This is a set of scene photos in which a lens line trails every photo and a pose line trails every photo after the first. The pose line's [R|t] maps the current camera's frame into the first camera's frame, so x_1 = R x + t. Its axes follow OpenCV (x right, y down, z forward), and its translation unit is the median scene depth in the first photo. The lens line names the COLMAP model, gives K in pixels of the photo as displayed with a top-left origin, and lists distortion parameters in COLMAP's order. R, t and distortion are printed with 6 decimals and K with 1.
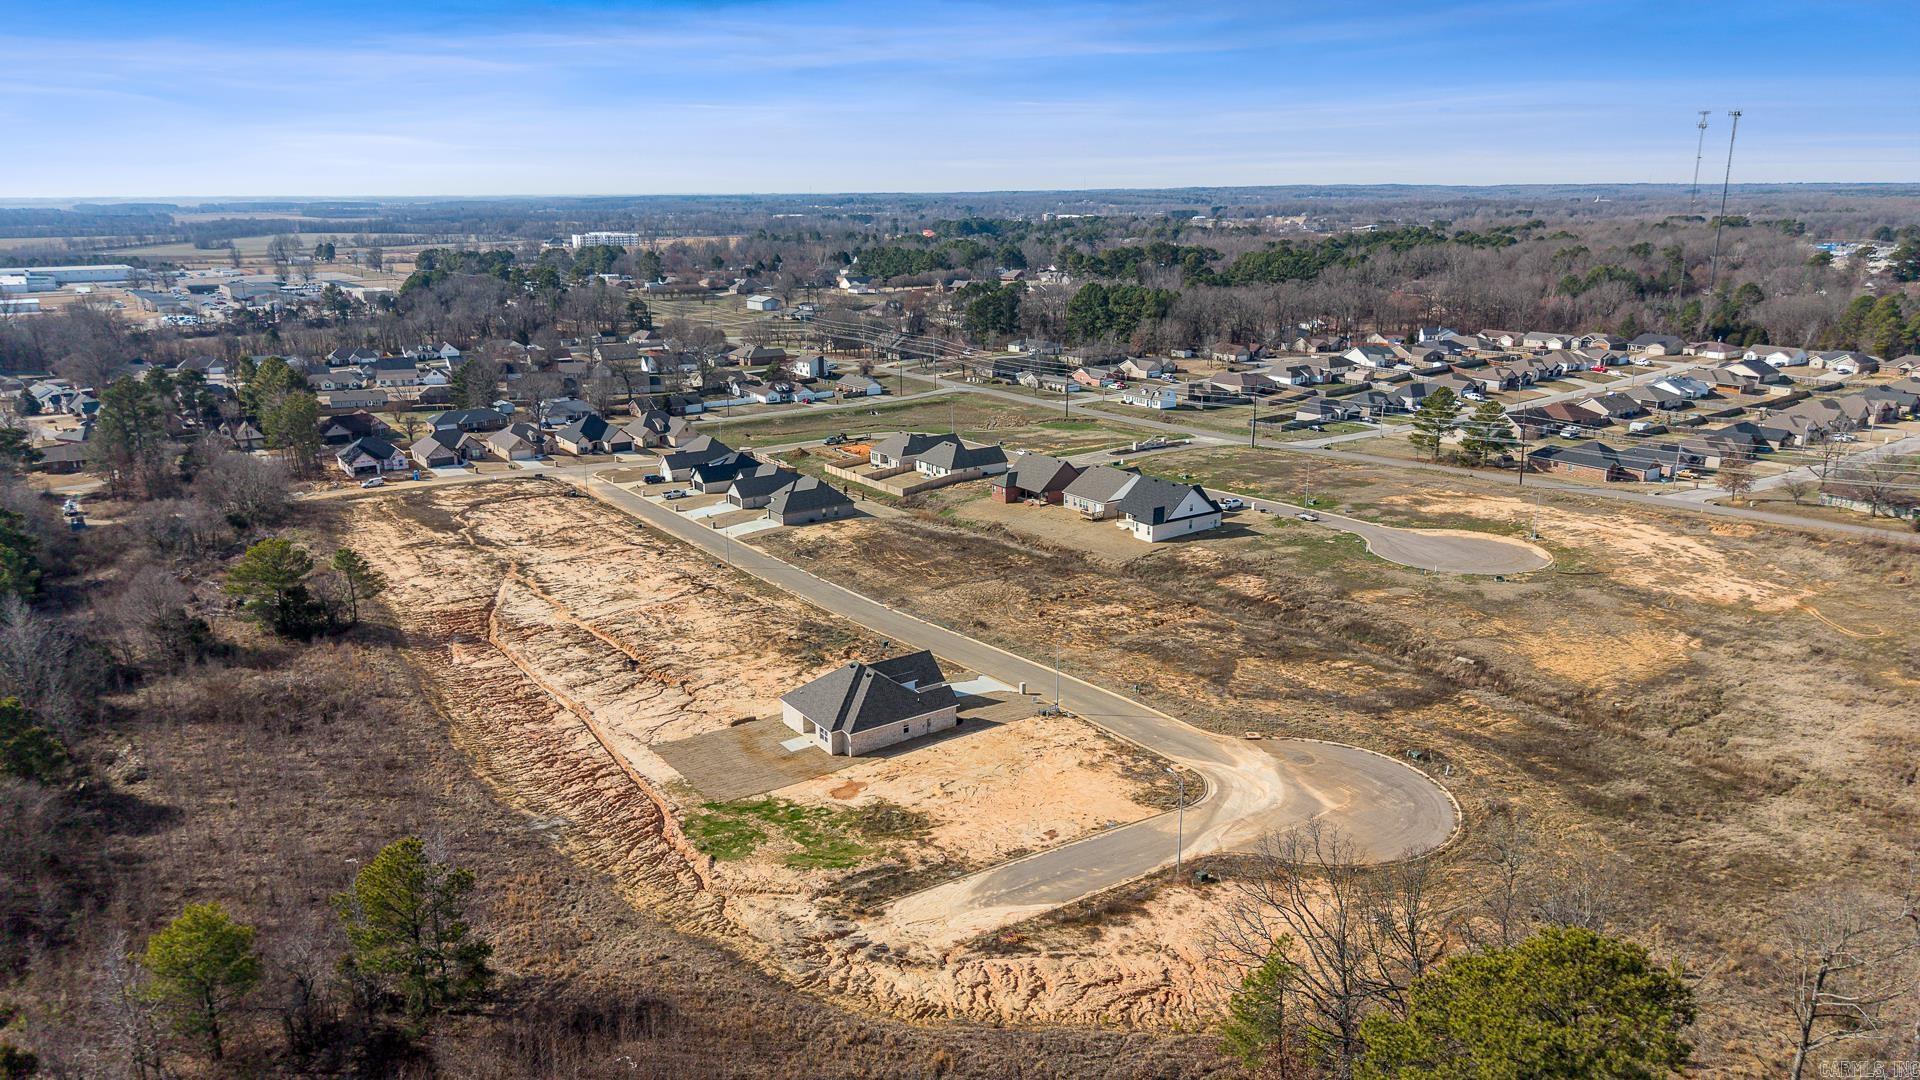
lens RADIAL K [[1265.4, 0, 960.0], [0, 1265.4, 540.0], [0, 0, 1]] dist [0.067197, -0.112567]
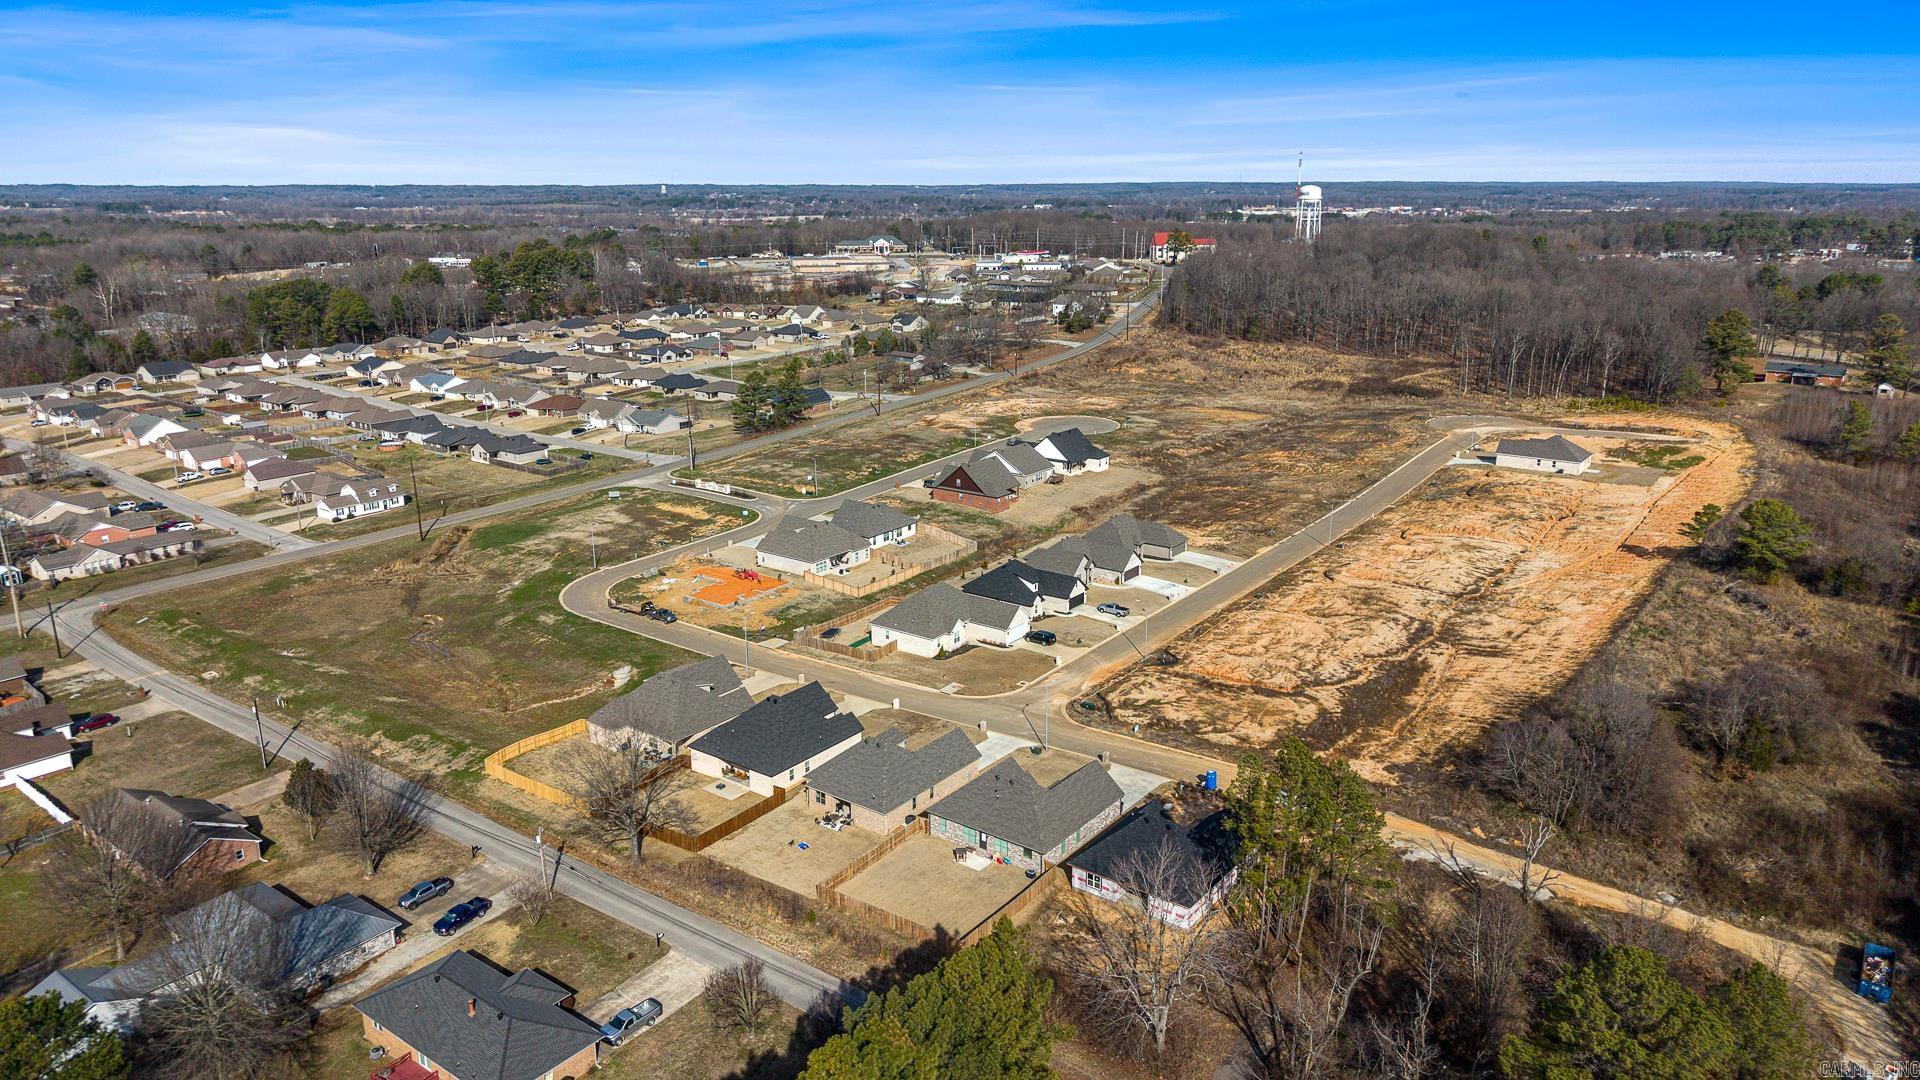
lens RADIAL K [[1281.2, 0, 960.0], [0, 1281.2, 540.0], [0, 0, 1]] dist [0.057139, -0.079963]
pose [[-0.315591, -0.248235, 0.915850, -1.391336], [0.248068, 0.910026, 0.332138, -0.550572], [-0.915895, 0.332013, -0.225617, 1.934594]]
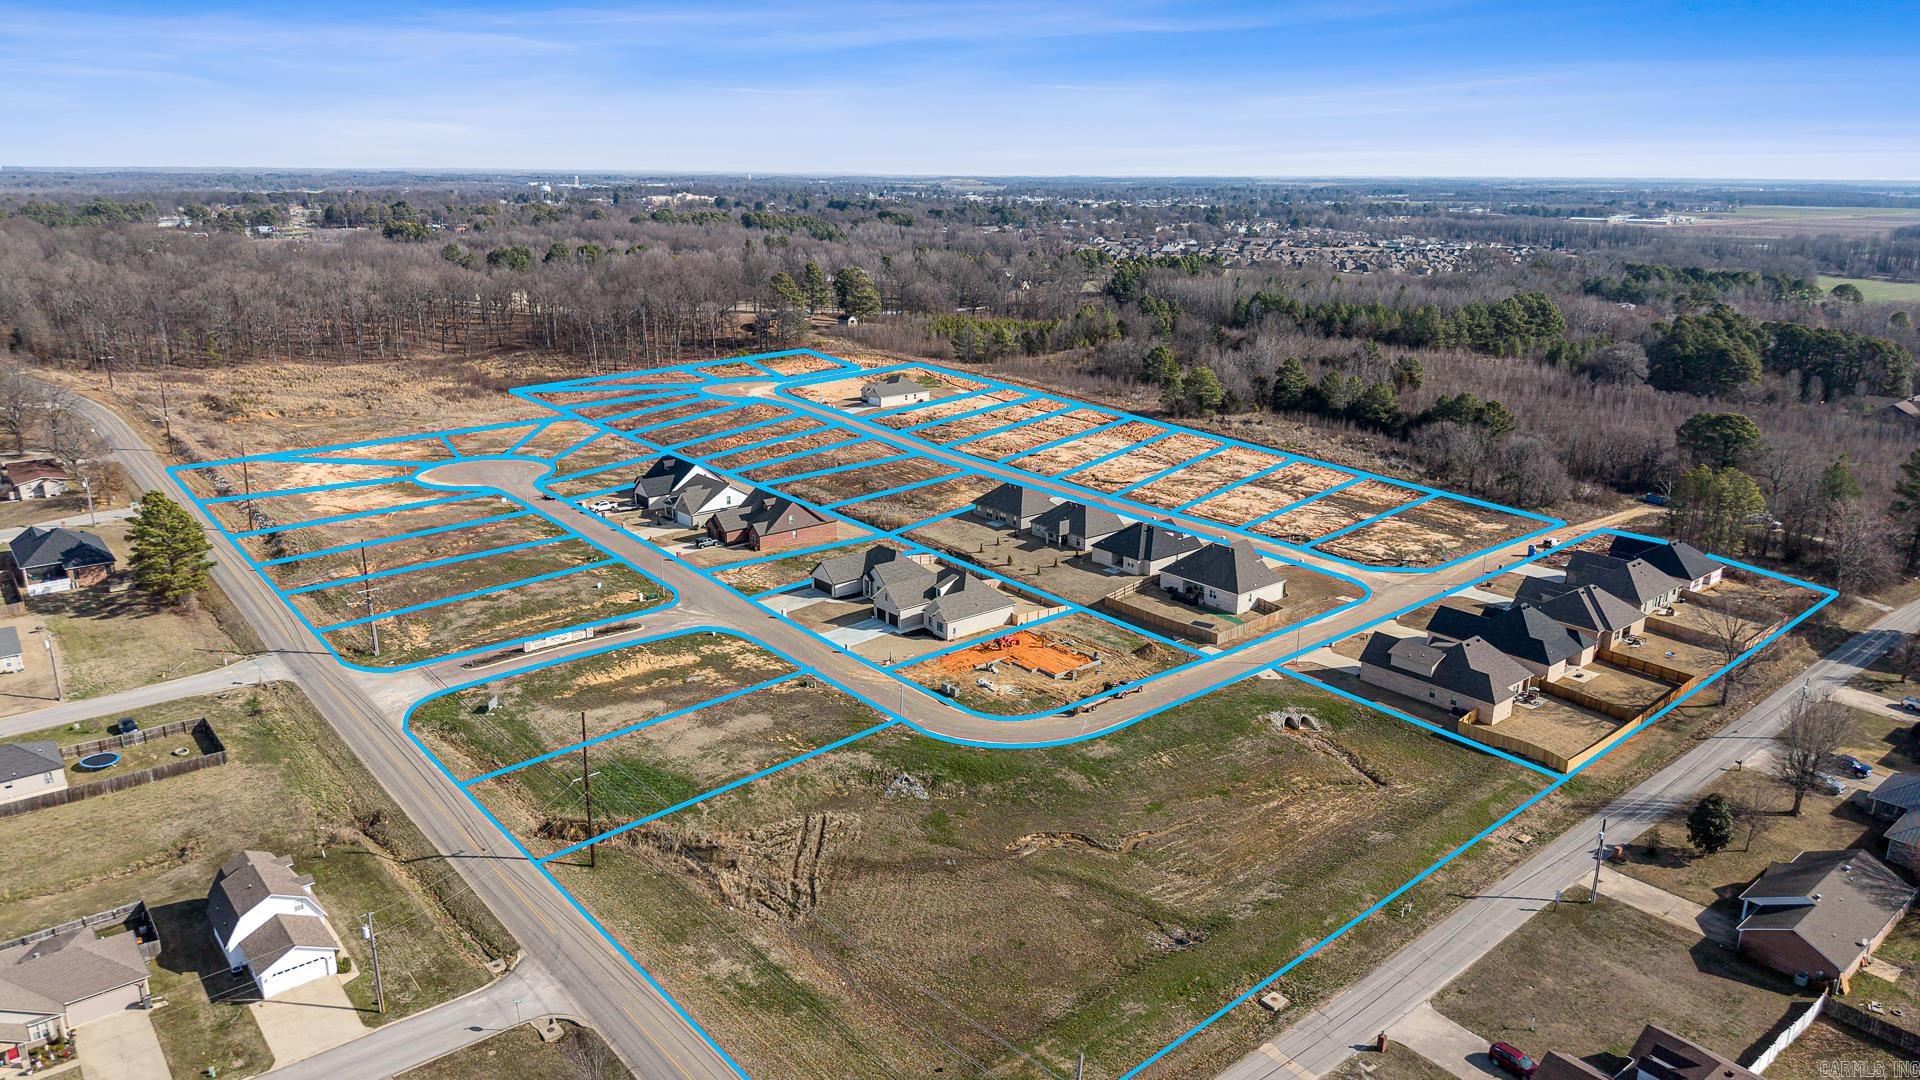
lens RADIAL K [[1281.2, 0, 960.0], [0, 1281.2, 540.0], [0, 0, 1]] dist [0.057139, -0.079963]
pose [[-0.995521, 0.025919, -0.090913, 0.035128], [-0.024447, 0.858383, 0.512426, -0.775583], [0.091320, 0.512353, -0.853906, 2.752188]]
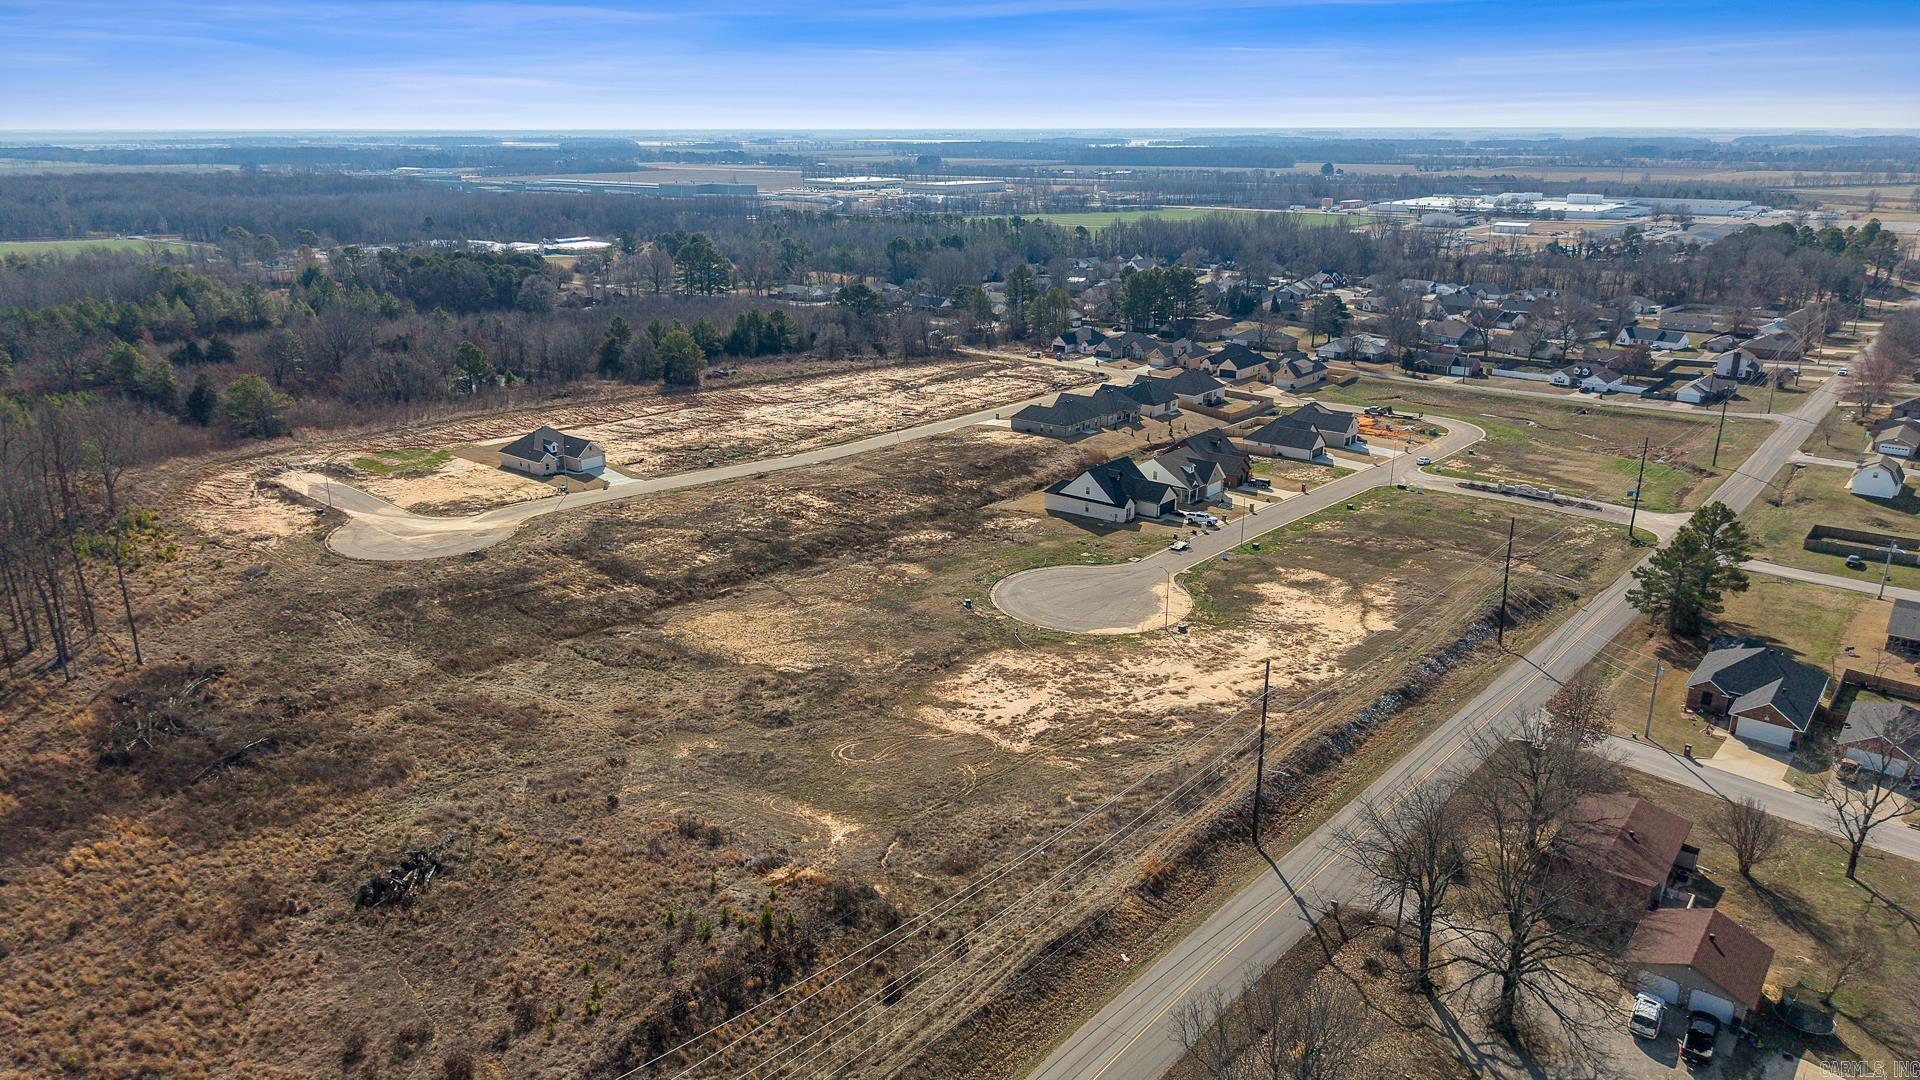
lens RADIAL K [[1281.2, 0, 960.0], [0, 1281.2, 540.0], [0, 0, 1]] dist [0.057139, -0.079963]
pose [[0.271612, 0.297858, -0.915155, 1.435573], [-0.254246, 0.939327, 0.230267, -0.257229], [0.928217, 0.170131, 0.330862, 0.777799]]
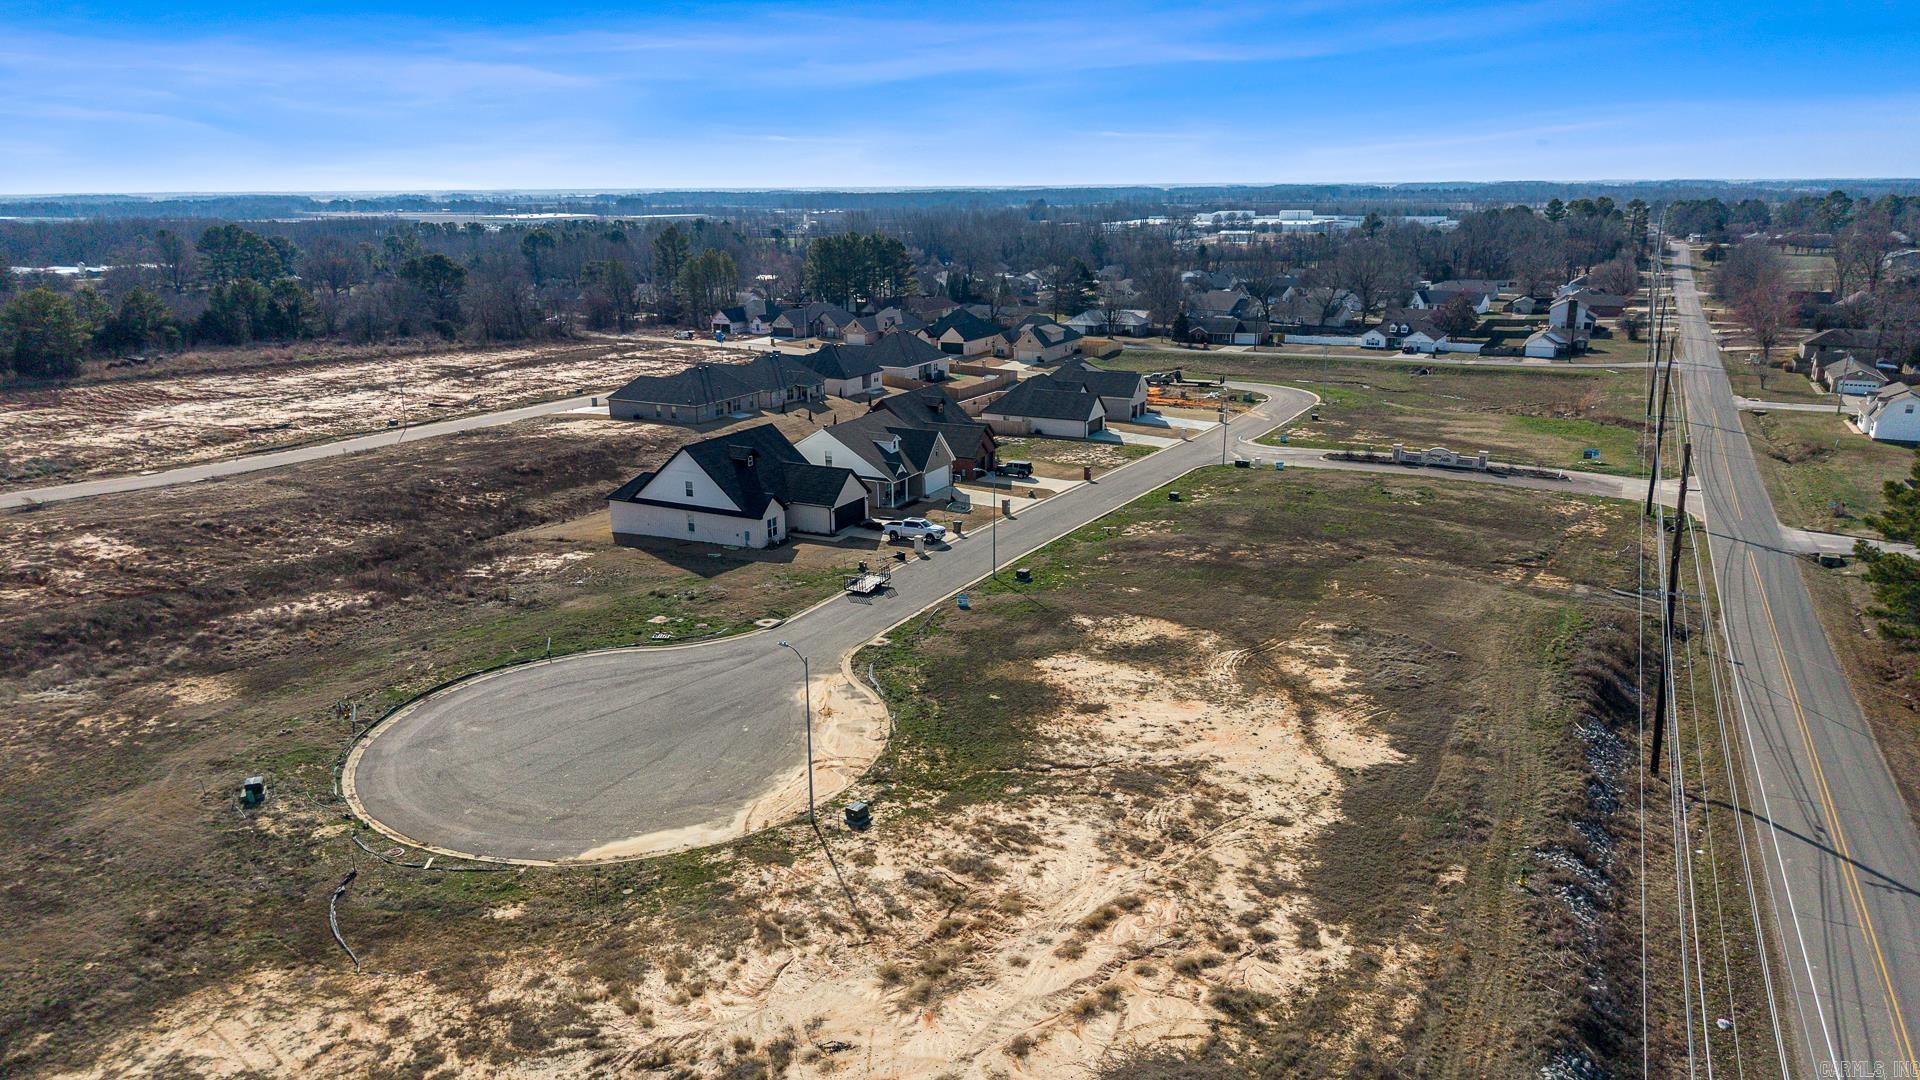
lens RADIAL K [[1302.2, 0, 956.9], [0, 1302.2, 438.8], [0, 0, 1]] dist [0.094959, -0.125054]
pose [[0.463689, 0.169720, -0.869590, 0.895132], [-0.227287, 0.971423, 0.068399, -0.137377], [0.856349, 0.165930, 0.489013, 1.112531]]
